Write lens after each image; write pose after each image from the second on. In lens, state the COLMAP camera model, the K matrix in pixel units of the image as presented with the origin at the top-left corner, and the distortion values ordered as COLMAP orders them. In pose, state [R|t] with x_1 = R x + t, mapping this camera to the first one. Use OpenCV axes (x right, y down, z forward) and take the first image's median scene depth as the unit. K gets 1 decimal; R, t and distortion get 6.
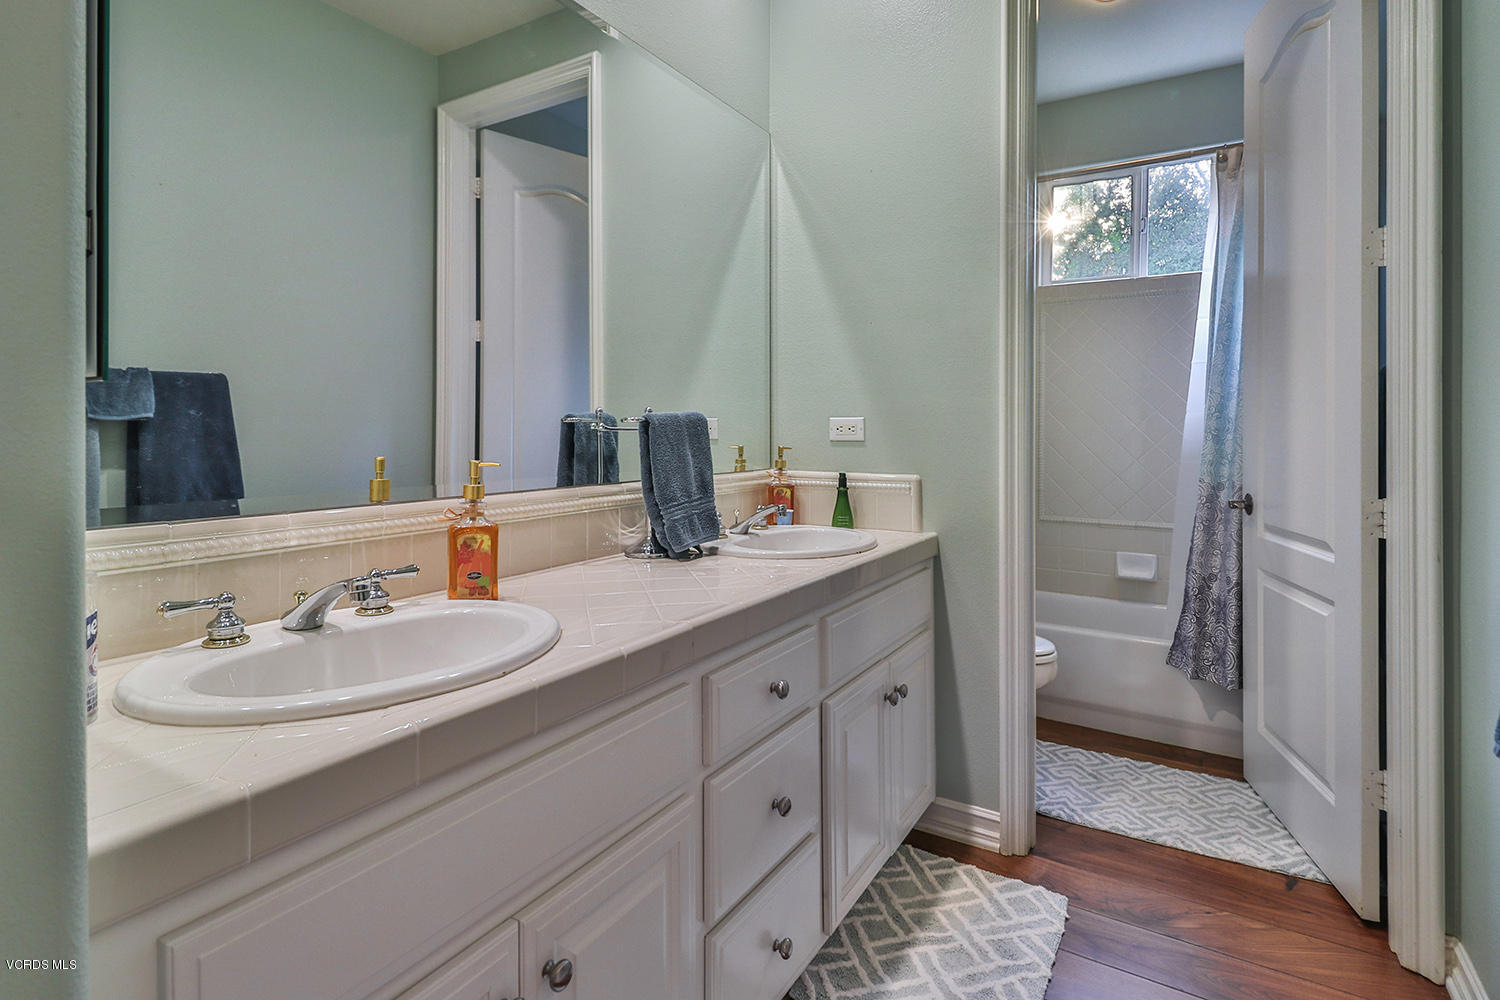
lens RADIAL K [[756.3, 0, 735.1], [0, 756.3, 436.4], [0, 0, 1]] dist [0.004589, 0.000298]
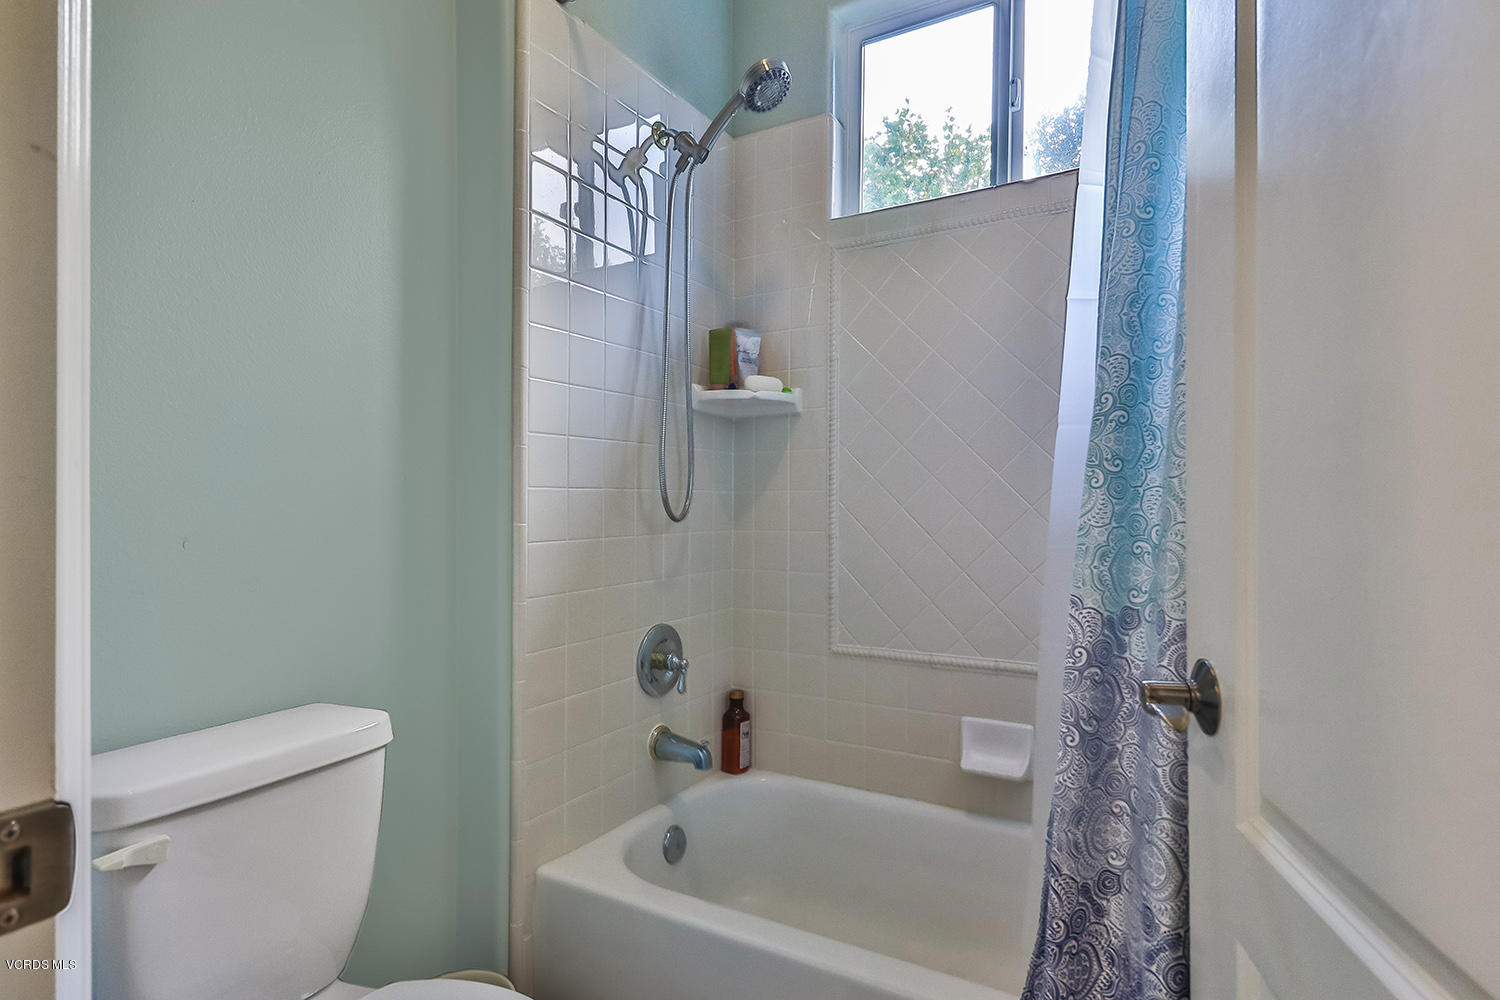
lens RADIAL K [[756.3, 0, 750.7], [0, 756.3, 502.2], [0, 0, 1]] dist [0.004589, 0.000298]
pose [[0.998983, -0.000997, 0.045085, 0.451140], [0.001386, 0.999962, -0.008607, 0.014864], [-0.045075, 0.008661, 0.998946, 0.659718]]
